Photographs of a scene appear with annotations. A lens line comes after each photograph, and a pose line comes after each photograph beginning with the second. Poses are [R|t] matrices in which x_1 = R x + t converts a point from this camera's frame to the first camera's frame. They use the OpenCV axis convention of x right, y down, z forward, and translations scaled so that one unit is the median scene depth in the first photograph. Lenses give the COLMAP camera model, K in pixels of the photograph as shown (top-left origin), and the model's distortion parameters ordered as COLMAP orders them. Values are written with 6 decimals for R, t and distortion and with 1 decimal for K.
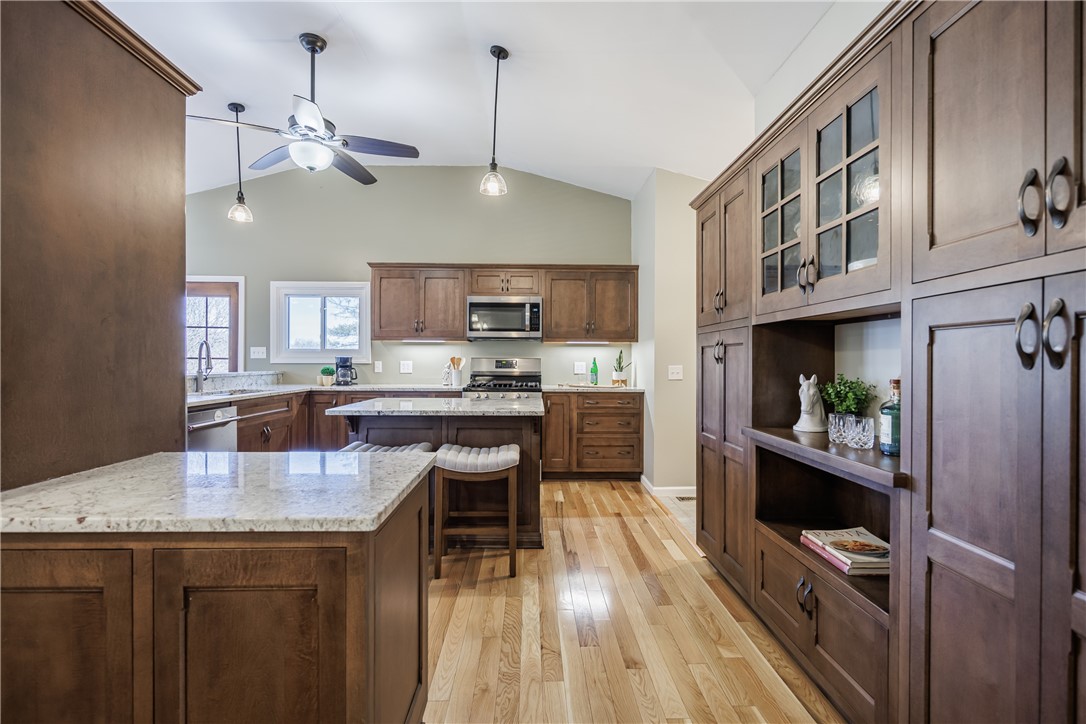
lens RADIAL K [[499.7, 0, 548.1], [0, 499.7, 361.2], [0, 0, 1]] dist [-0.000899, -0.000085]
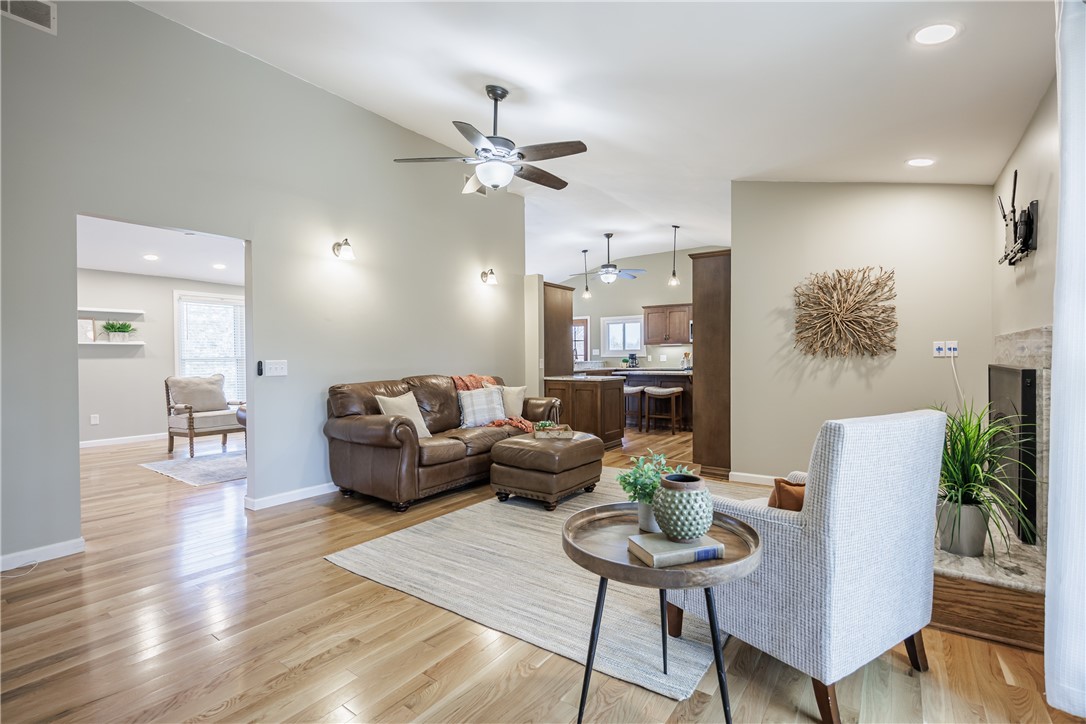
lens RADIAL K [[469.9, 0, 543.0], [0, 469.9, 362.0], [0, 0, 1]] dist [-0.001500, -0.000046]
pose [[0.803381, -0.008189, -0.595409, 0.458938], [0.014524, 0.999877, 0.005846, 0.009756], [0.595288, -0.013344, 0.803402, -0.790636]]
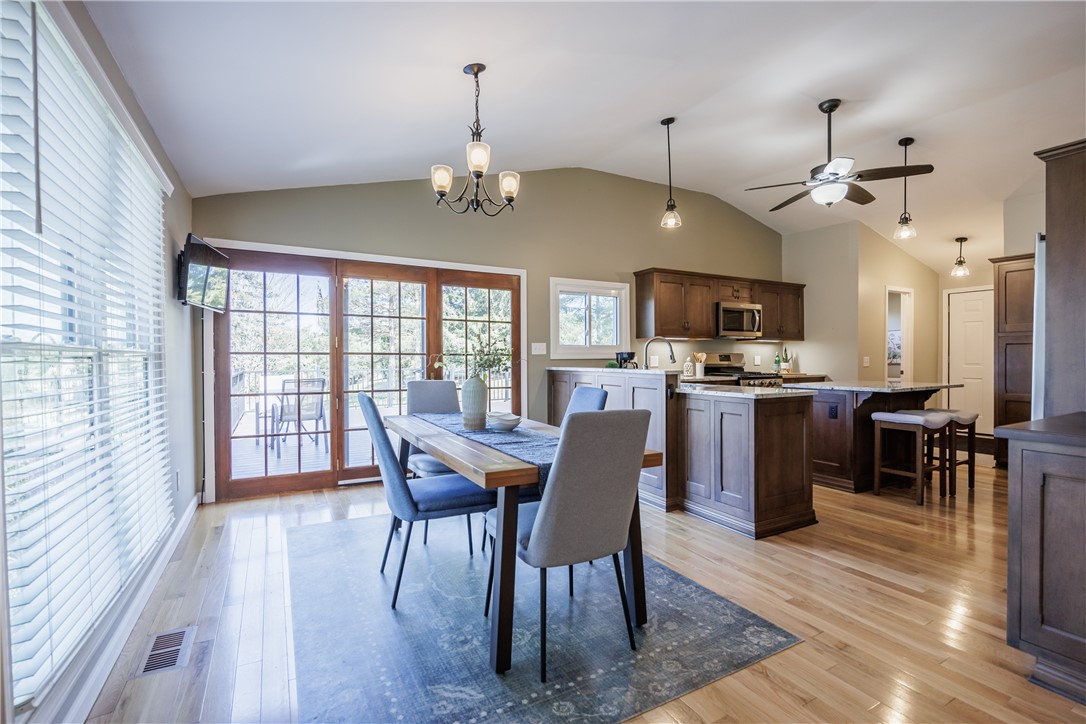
lens RADIAL K [[489.0, 0, 548.7], [0, 489.0, 362.5], [0, 0, 1]] dist [-0.001087, -0.000119]
pose [[0.886990, -0.012788, 0.461612, -1.084684], [0.009261, 0.999908, 0.009904, 0.001238], [-0.461696, -0.004510, 0.887027, 0.141650]]
